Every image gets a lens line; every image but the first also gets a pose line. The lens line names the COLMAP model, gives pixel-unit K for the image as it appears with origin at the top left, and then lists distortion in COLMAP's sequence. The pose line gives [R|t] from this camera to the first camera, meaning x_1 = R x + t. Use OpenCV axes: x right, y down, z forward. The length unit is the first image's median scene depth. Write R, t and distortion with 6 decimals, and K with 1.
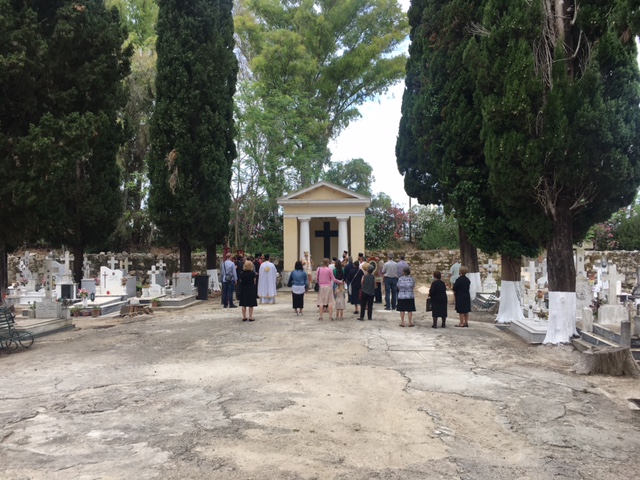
lens RADIAL K [[539.7, 0, 320.0], [0, 539.7, 240.0], [0, 0, 1]] dist [0.009728, 0.003984]
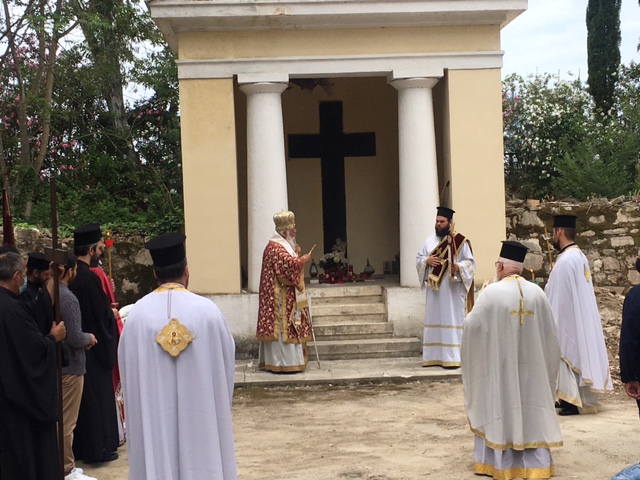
lens RADIAL K [[1085.1, 0, 320.0], [0, 1085.1, 240.0], [0, 0, 1]] dist [-0.001074, 0.126817]
pose [[0.992103, -0.030109, 0.121759, -0.062865], [0.024119, 0.998439, 0.050378, 0.008588], [-0.123085, -0.047044, 0.991280, 0.472733]]
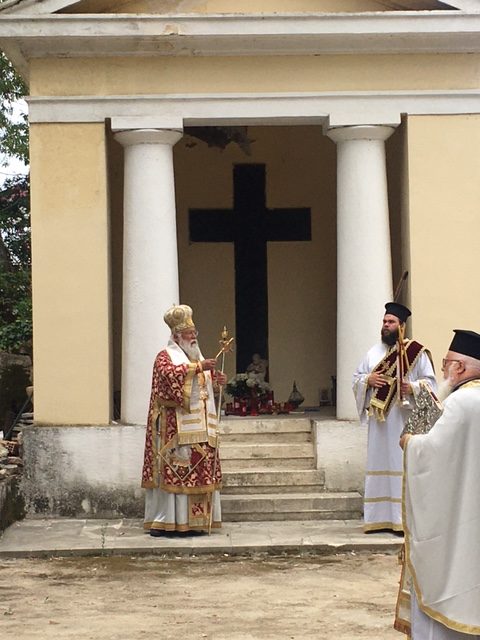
lens RADIAL K [[1441.1, 0, 240.0], [0, 1441.1, 320.0], [0, 0, 1]] dist [0.022661, -0.072557]
pose [[0.995149, -0.009753, 0.097895, -0.043395], [0.009306, 0.999944, 0.005018, 0.020535], [-0.097938, -0.004083, 0.995184, 0.498733]]
